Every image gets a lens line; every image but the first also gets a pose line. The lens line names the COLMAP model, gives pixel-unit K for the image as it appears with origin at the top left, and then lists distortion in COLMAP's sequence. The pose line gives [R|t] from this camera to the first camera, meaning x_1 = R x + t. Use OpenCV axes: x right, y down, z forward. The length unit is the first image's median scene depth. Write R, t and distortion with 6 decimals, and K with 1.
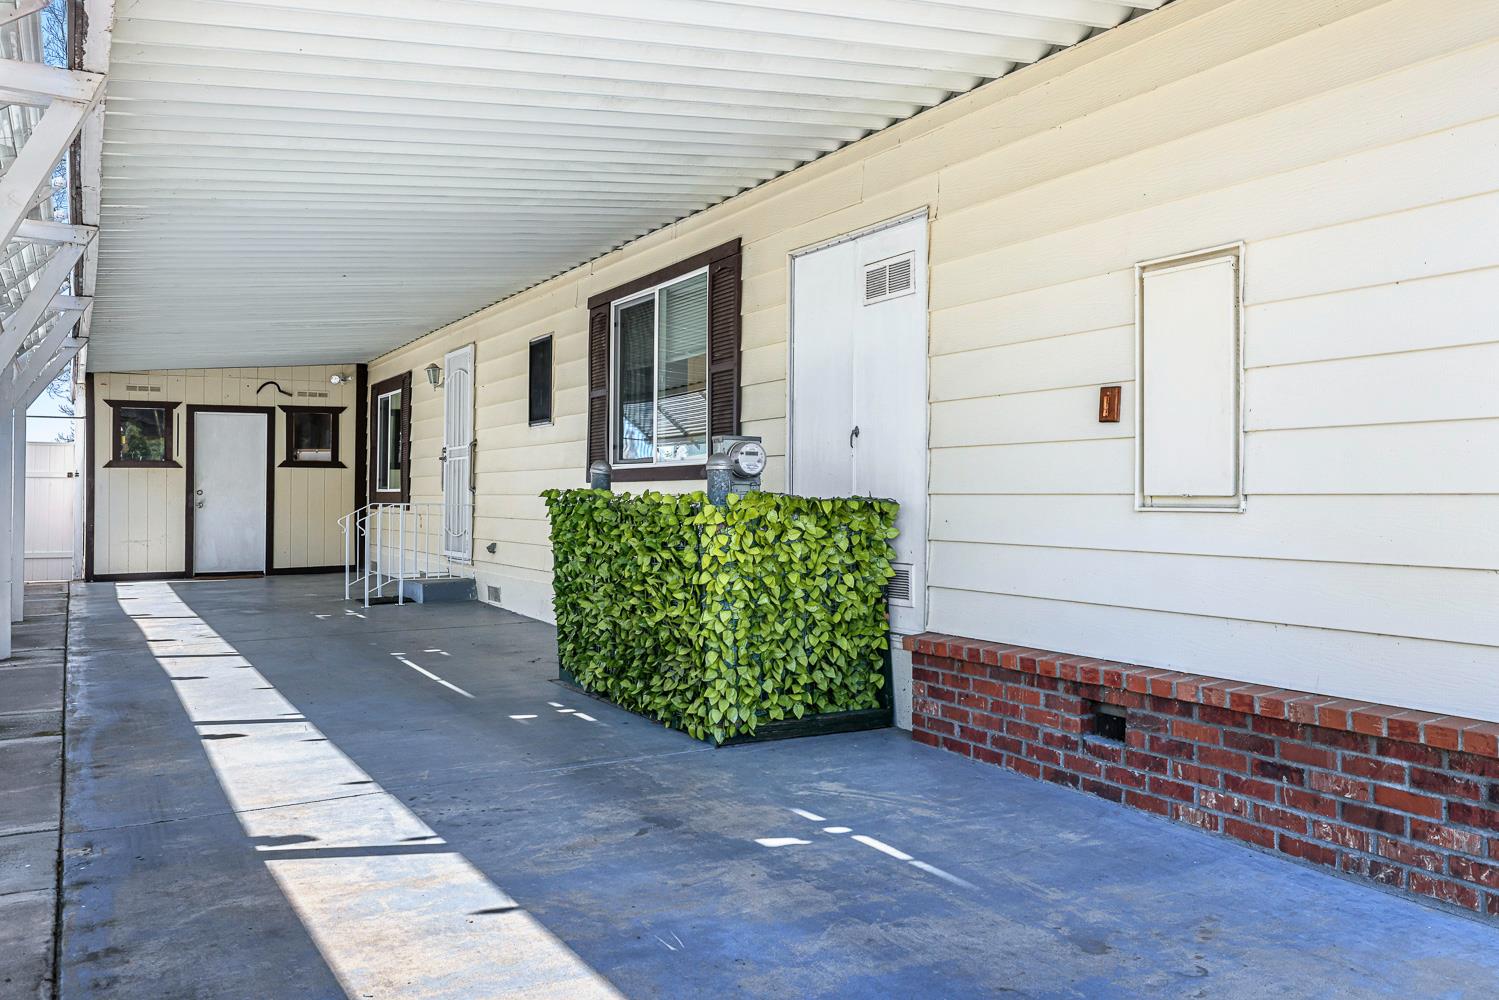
lens RADIAL K [[1145.0, 0, 746.8], [0, 1145.0, 495.3], [0, 0, 1]] dist [-0.009189, -0.005749]
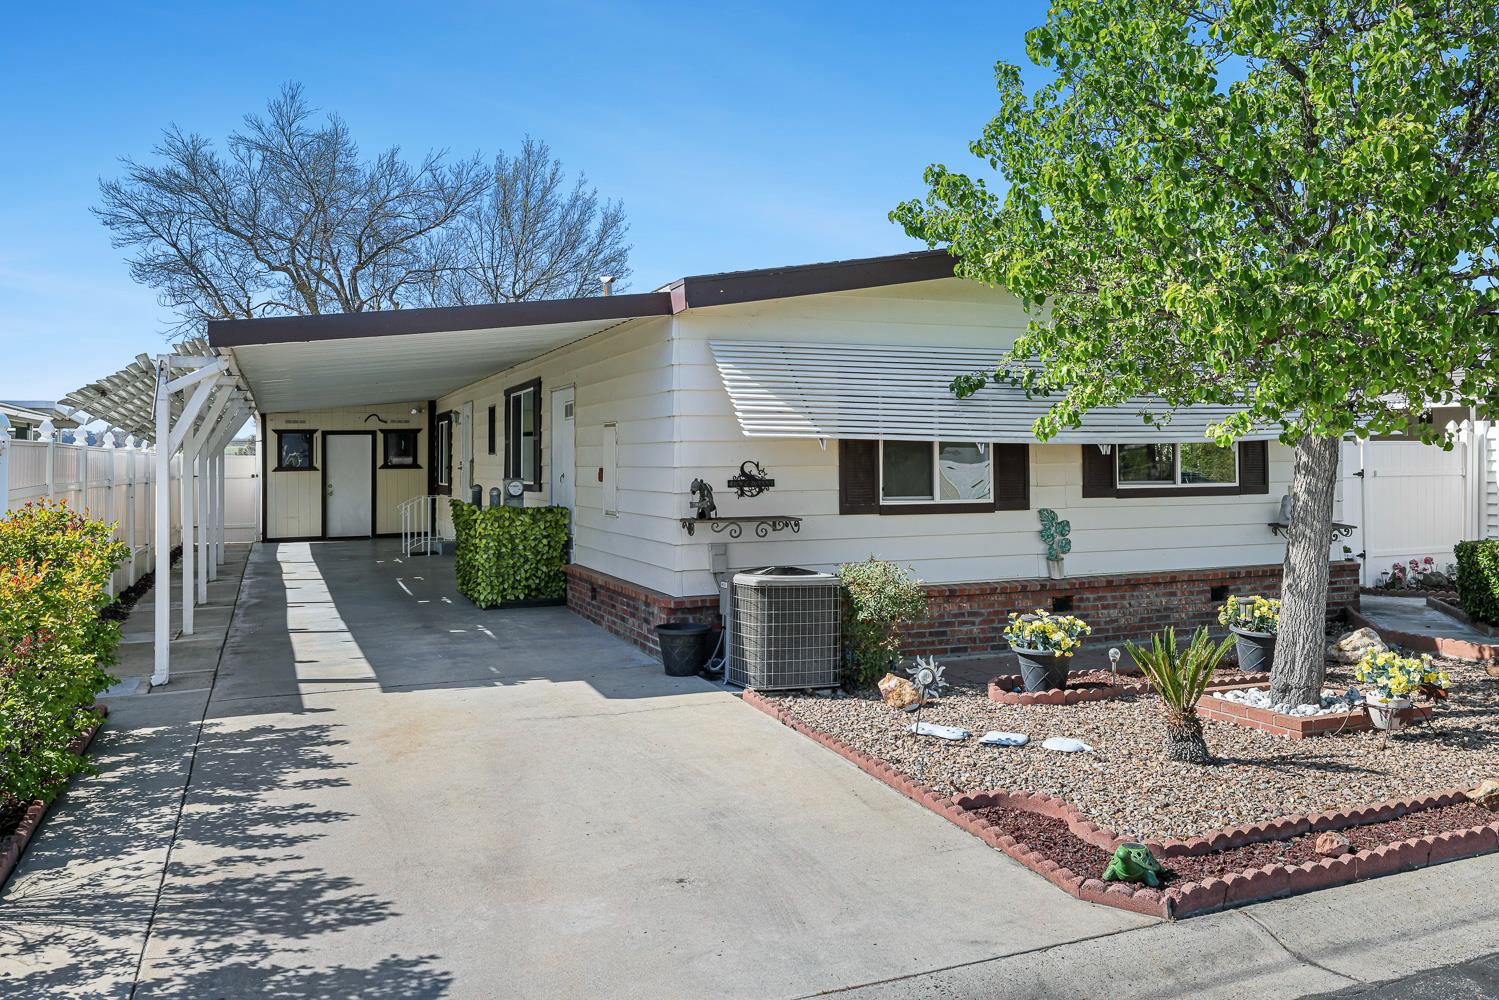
lens RADIAL K [[1145.0, 0, 768.6], [0, 1145.0, 450.9], [0, 0, 1]] dist [-0.009189, -0.005749]
pose [[0.991500, -0.011352, -0.129612, 0.451751], [0.010795, 0.999929, -0.005000, -0.050731], [0.129660, 0.003558, 0.991552, -0.675334]]
